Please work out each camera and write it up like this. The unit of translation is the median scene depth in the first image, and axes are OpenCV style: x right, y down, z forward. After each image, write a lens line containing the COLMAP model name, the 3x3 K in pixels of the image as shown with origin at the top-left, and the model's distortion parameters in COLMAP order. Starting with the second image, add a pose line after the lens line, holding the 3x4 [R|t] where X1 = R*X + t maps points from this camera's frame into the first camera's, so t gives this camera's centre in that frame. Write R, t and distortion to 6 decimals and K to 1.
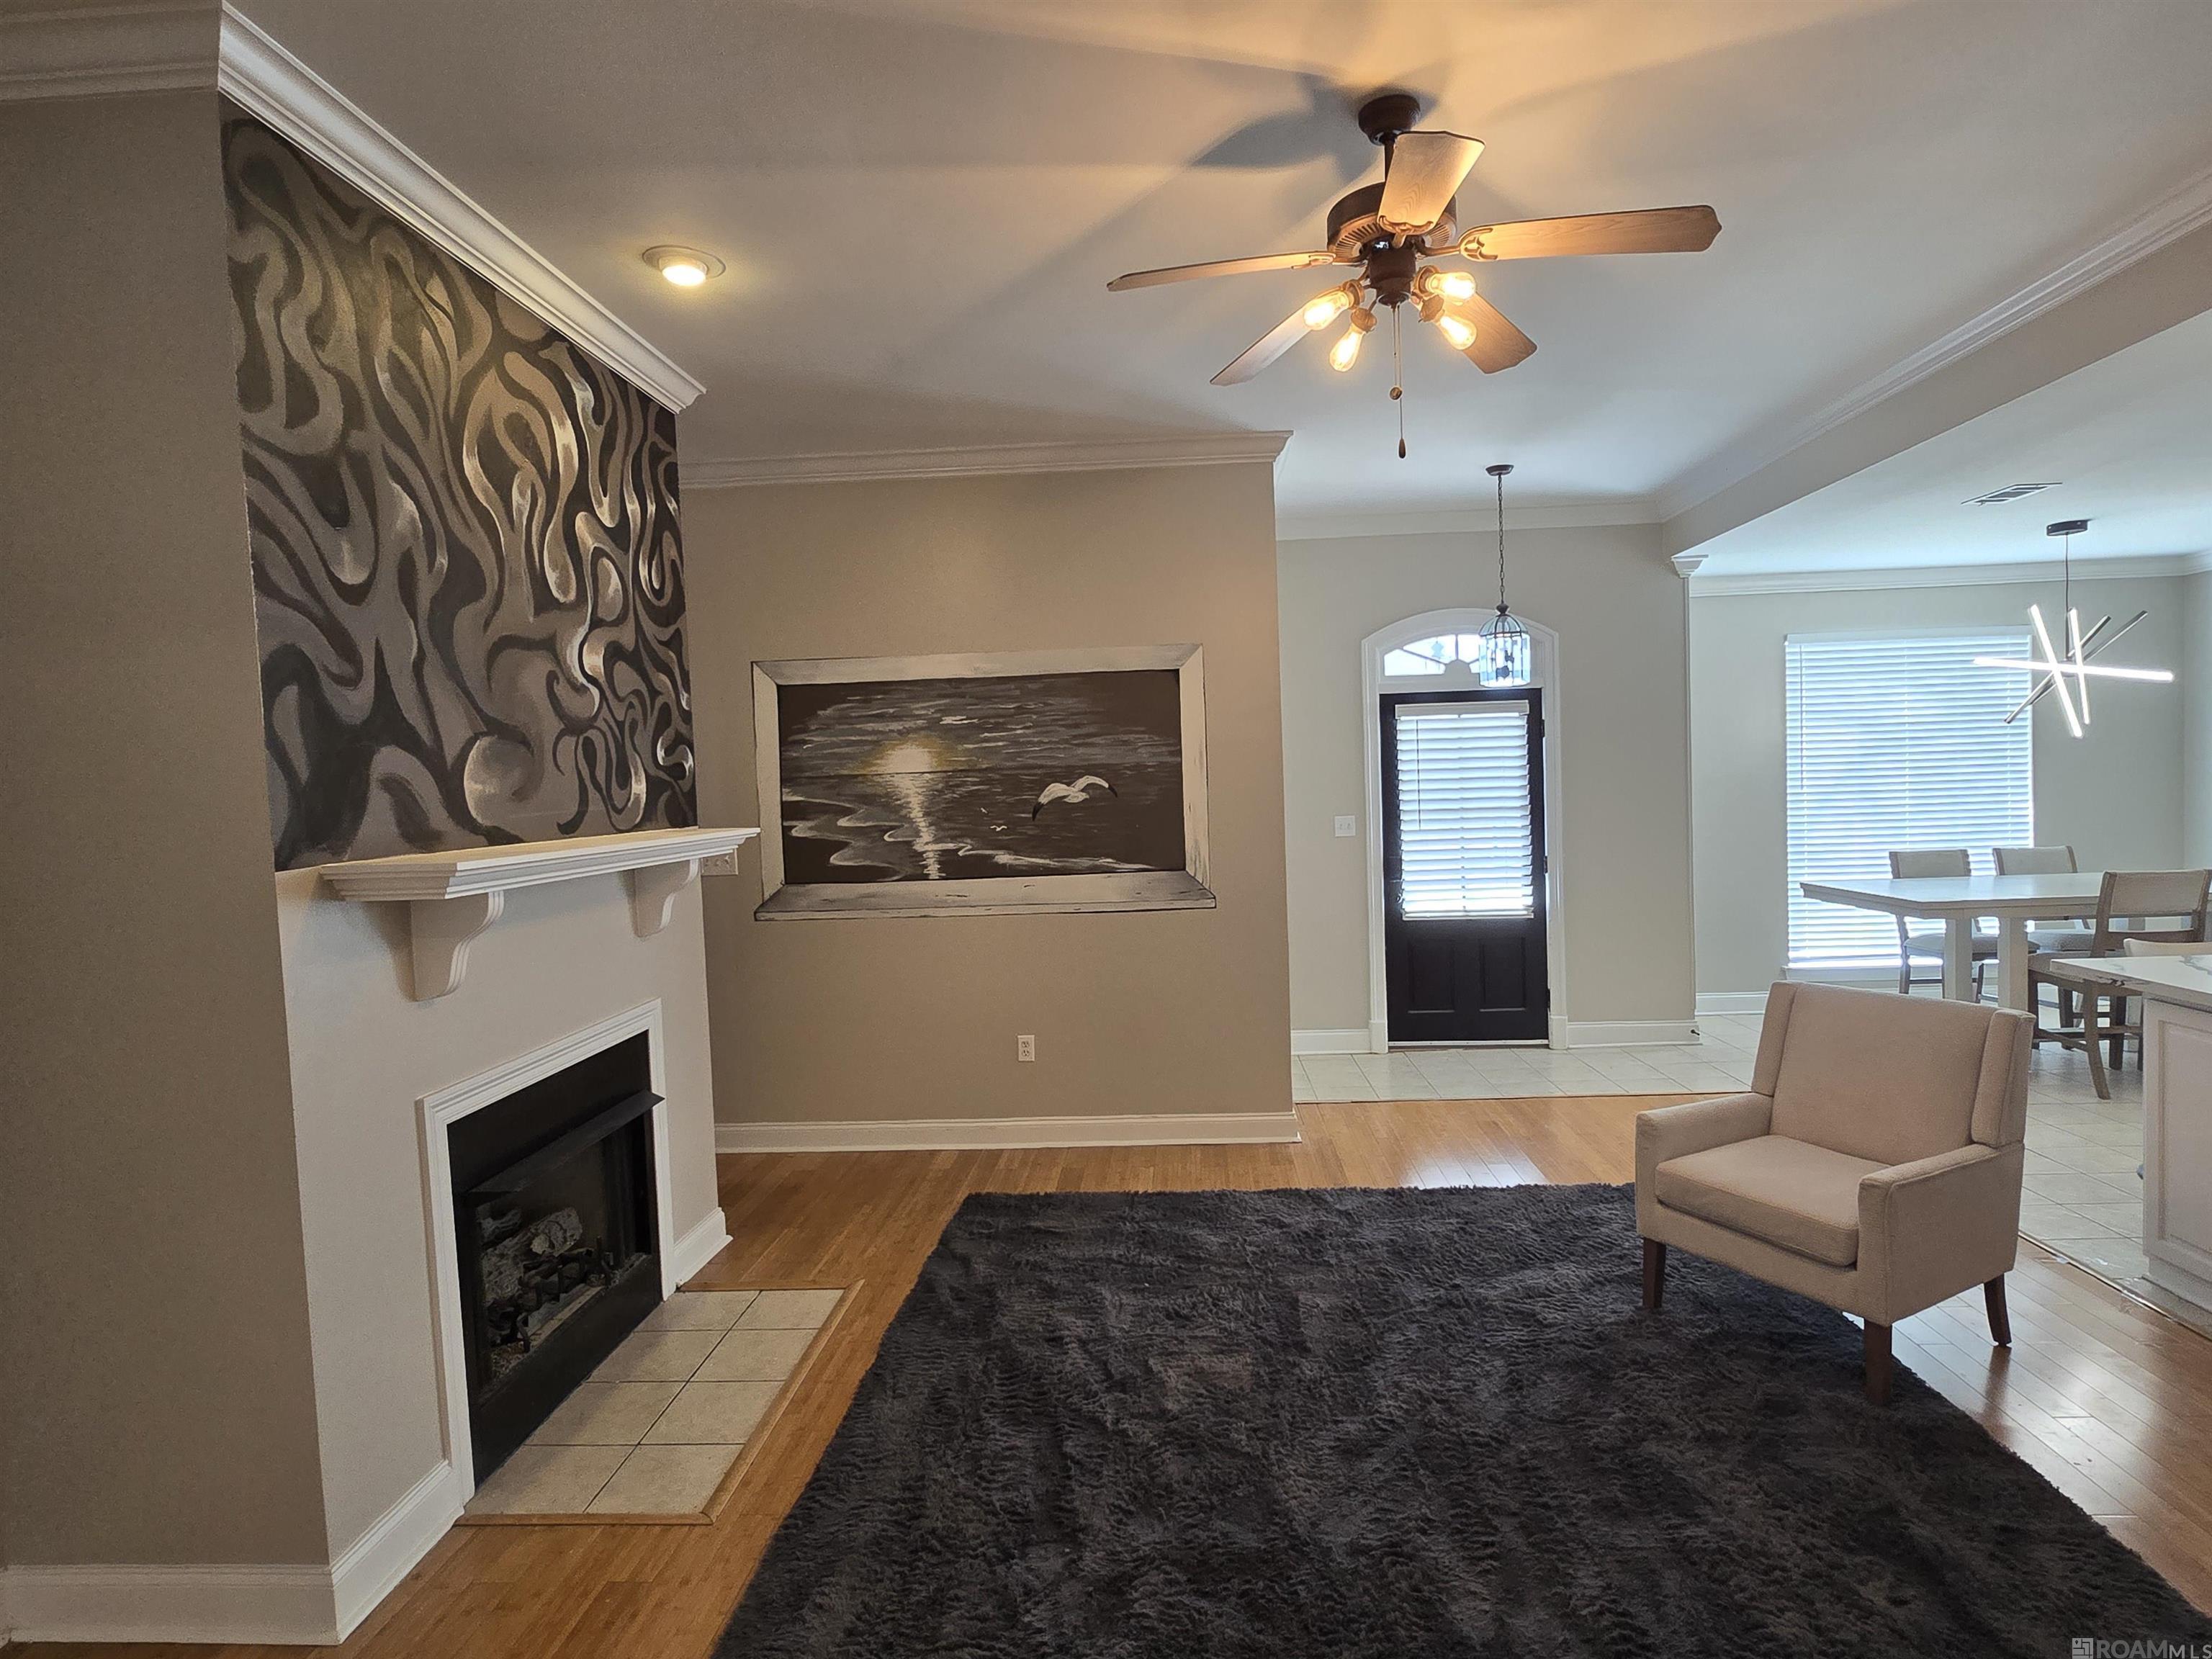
lens RADIAL K [[1177.7, 0, 1128.6], [0, 1177.7, 838.4], [0, 0, 1]] dist [-0.002137, -0.001273]
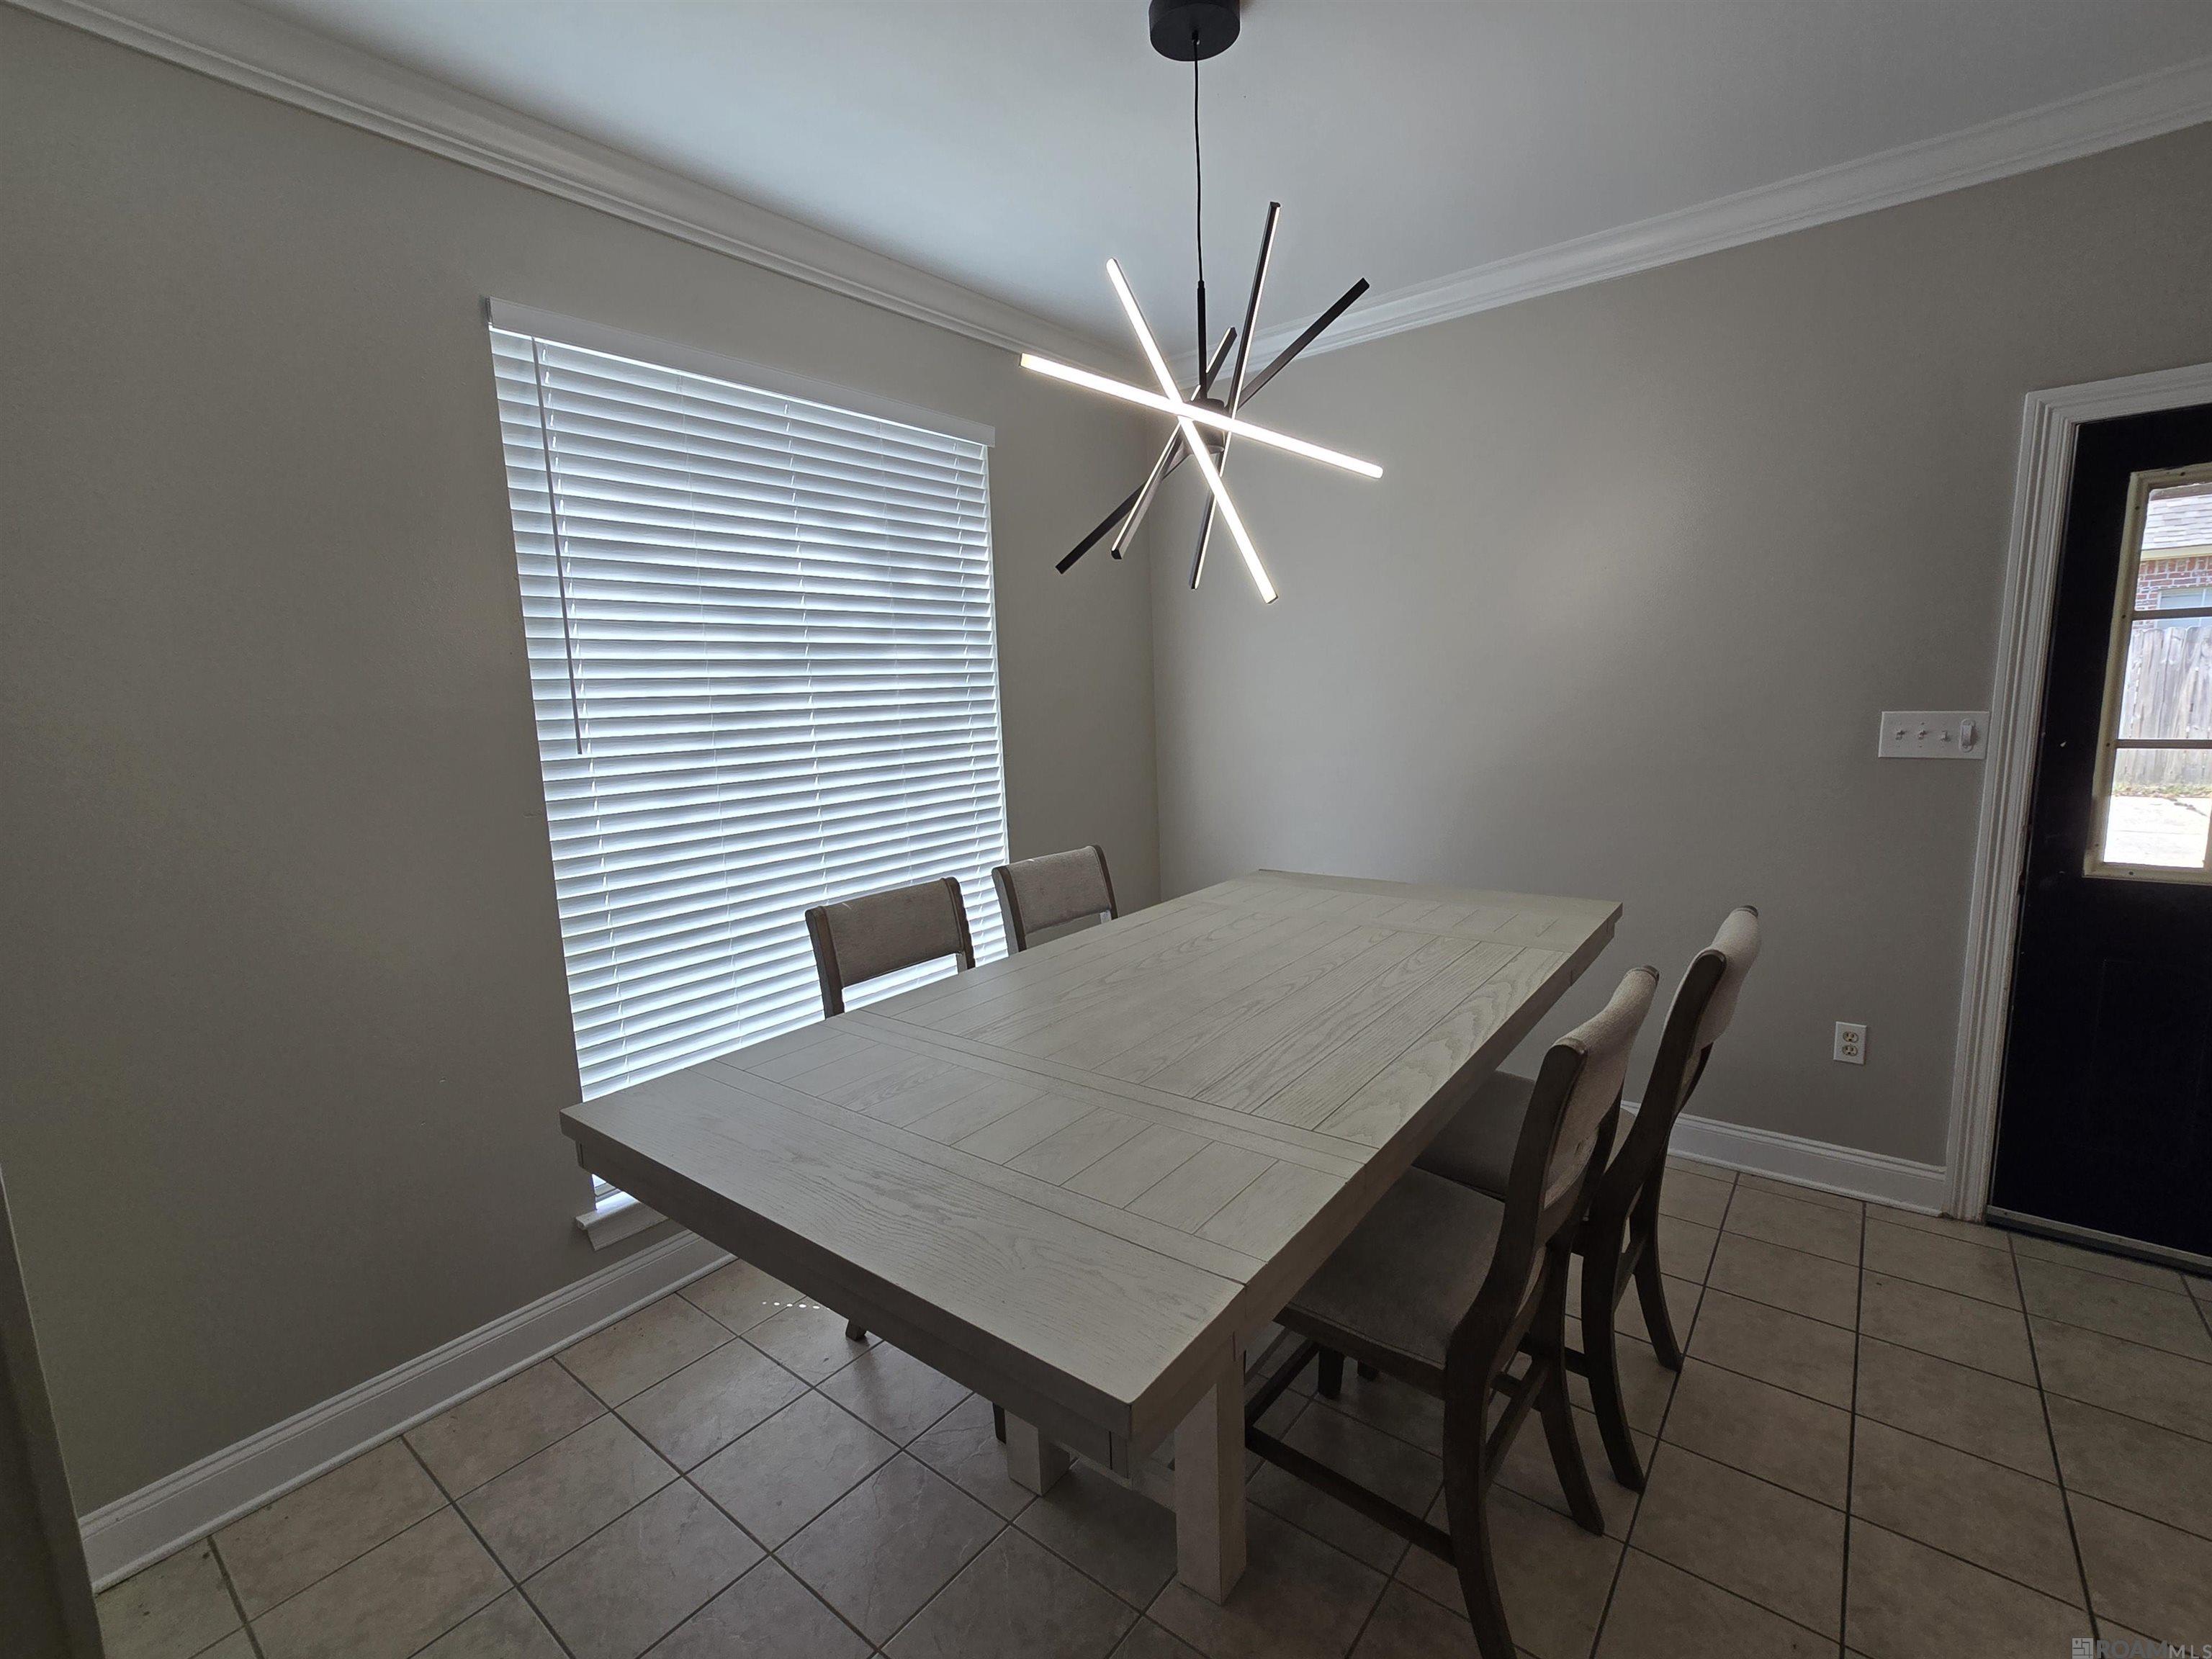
lens RADIAL K [[980.1, 0, 1106.0], [0, 980.1, 829.5], [0, 0, 1]] dist [-0.000128, -0.000108]
pose [[0.580874, -0.105197, 0.807167, 0.758926], [0.052563, 0.994392, 0.091771, -0.068454], [-0.812294, -0.010880, 0.583146, 1.247025]]
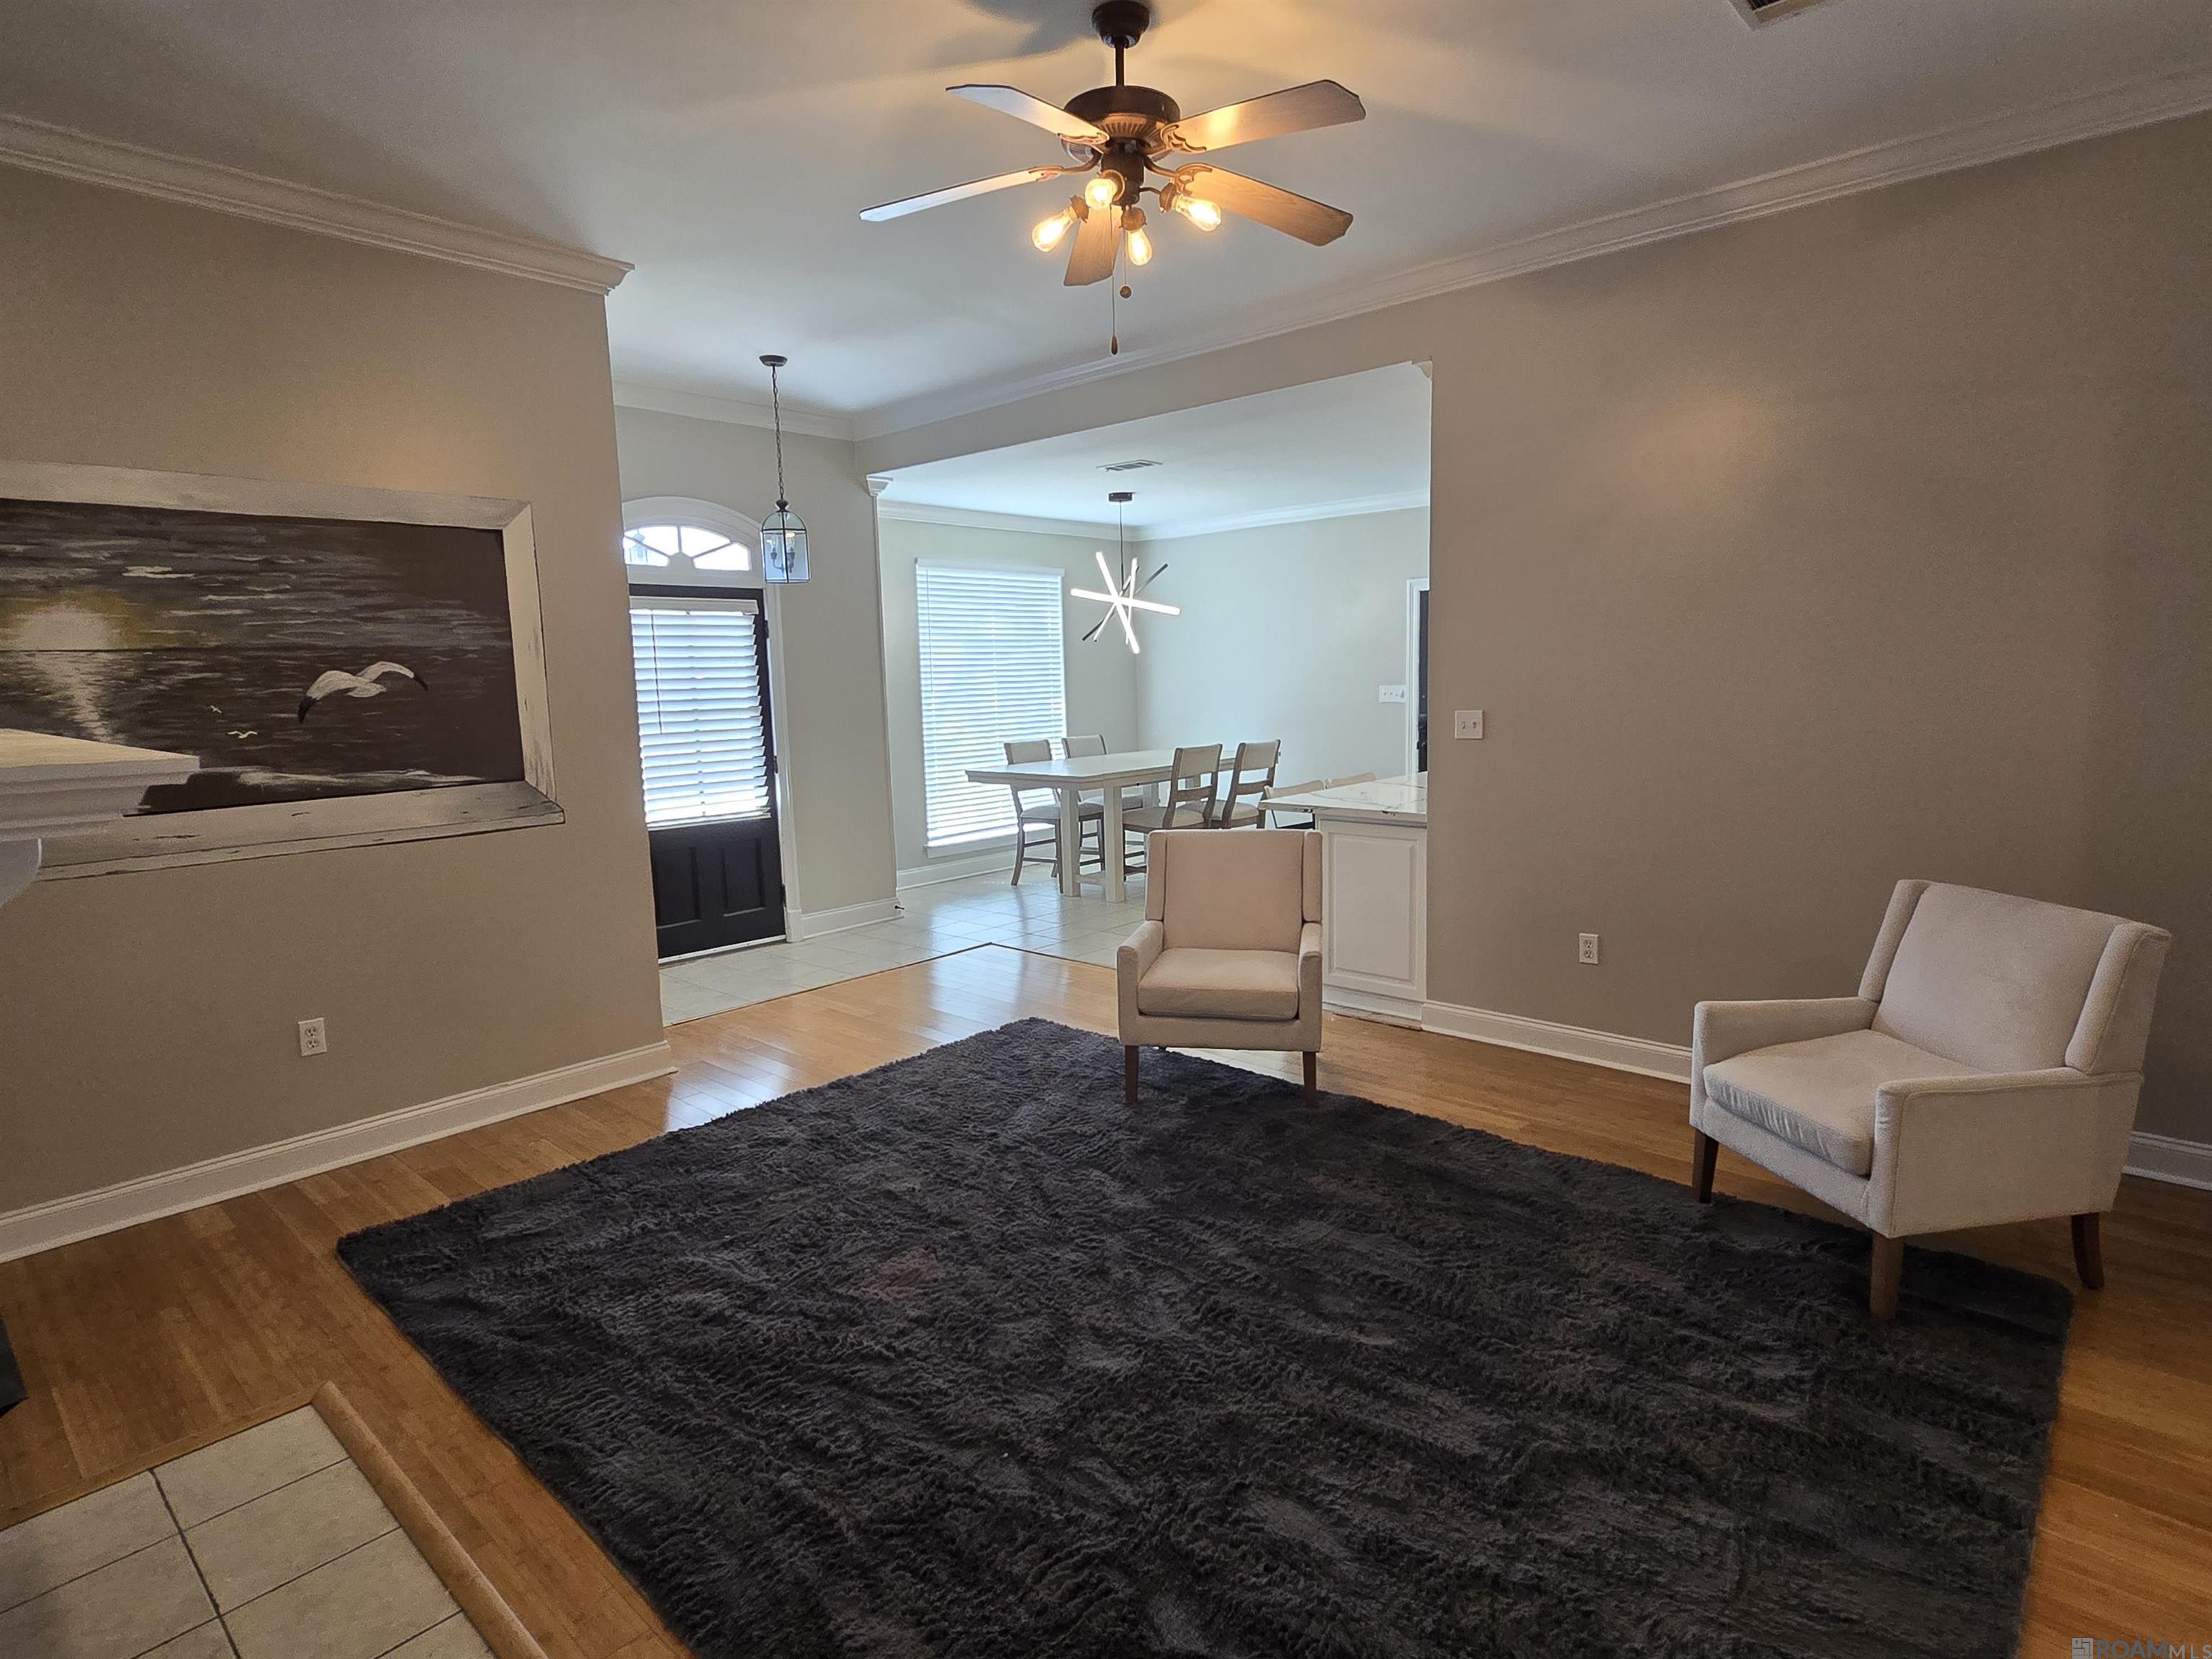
lens RADIAL K [[1179.6, 0, 1121.1], [0, 1179.6, 828.4], [0, 0, 1]] dist [-0.002887, -0.001577]
pose [[0.629533, -0.084588, 0.772356, -0.415508], [0.039316, 0.996251, 0.077063, 0.016965], [-0.775979, -0.018148, 0.630498, 0.201814]]
